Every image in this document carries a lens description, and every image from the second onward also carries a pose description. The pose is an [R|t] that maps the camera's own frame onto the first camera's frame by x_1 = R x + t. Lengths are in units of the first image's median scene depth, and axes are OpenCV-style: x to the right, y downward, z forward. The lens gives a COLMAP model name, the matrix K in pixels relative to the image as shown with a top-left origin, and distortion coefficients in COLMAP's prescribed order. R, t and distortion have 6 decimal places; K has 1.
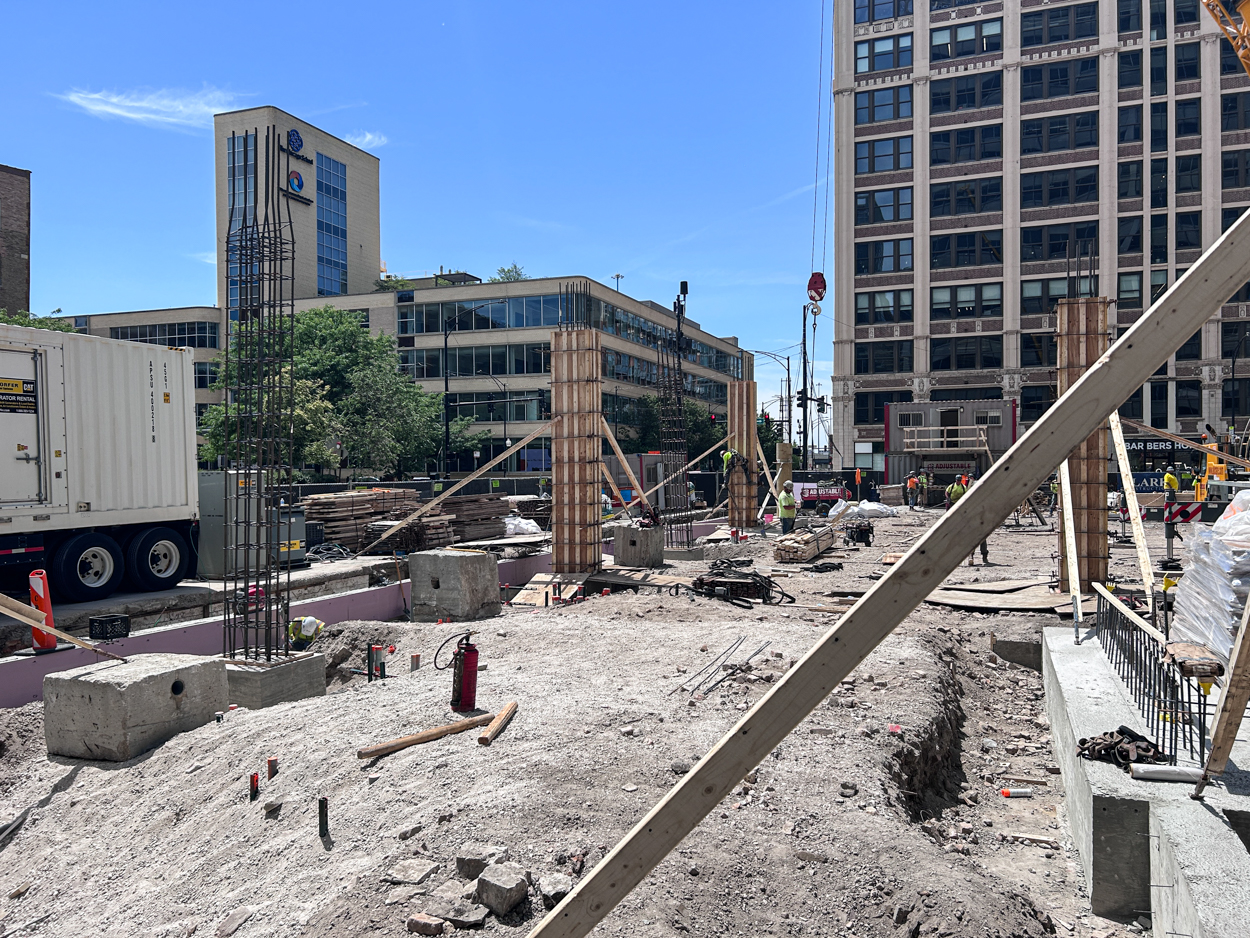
lens RADIAL K [[937.2, 0, 630.1], [0, 937.2, 478.0], [0, 0, 1]] dist [0.056734, -0.066968]
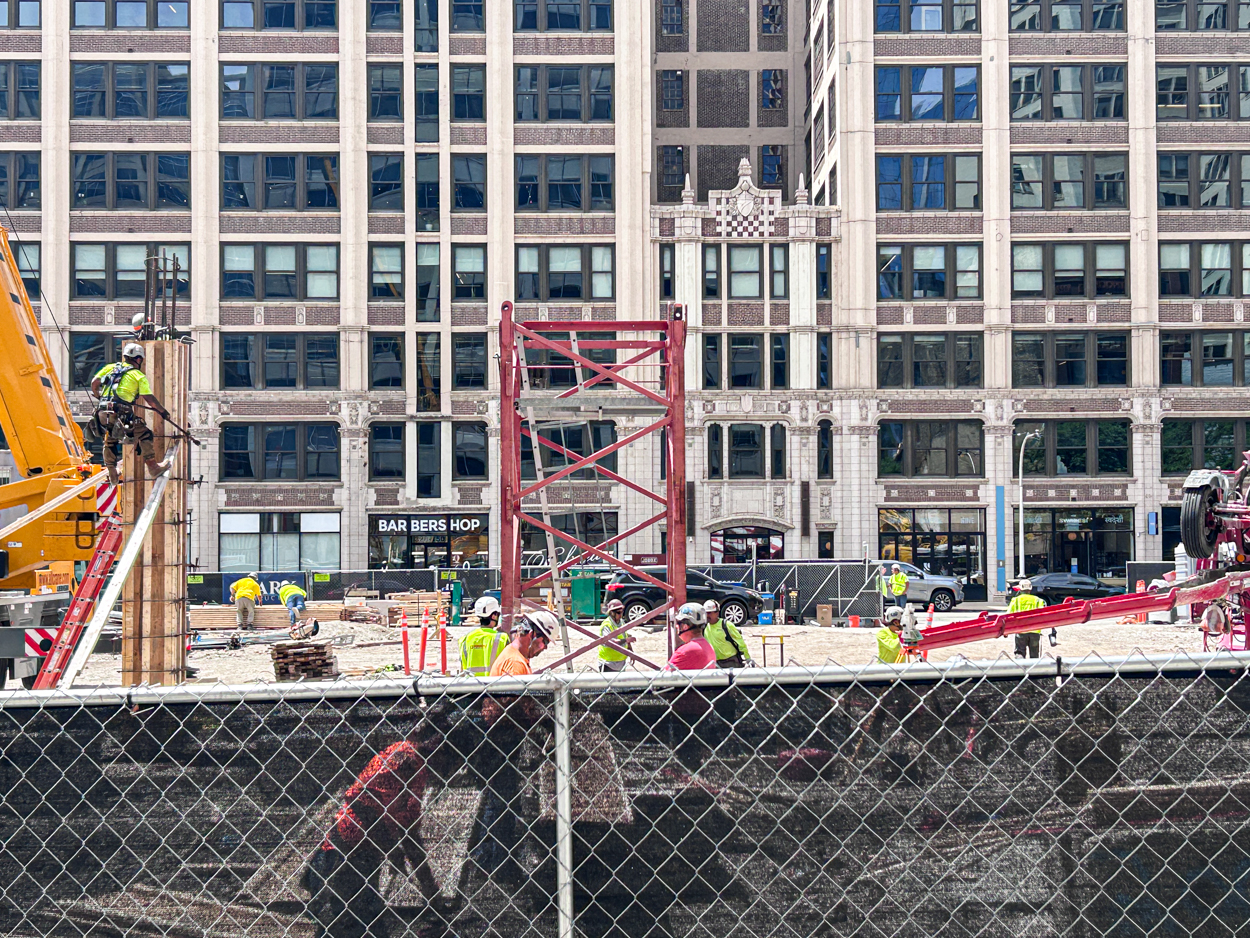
lens RADIAL K [[1749.5, 0, 634.9], [0, 1749.5, 494.7], [0, 0, 1]] dist [0.083319, 0.000000]
pose [[0.925513, 0.014549, 0.378436, 0.237011], [0.003310, 0.998913, -0.046497, -0.001269], [-0.378701, 0.044286, 0.924459, -0.094163]]
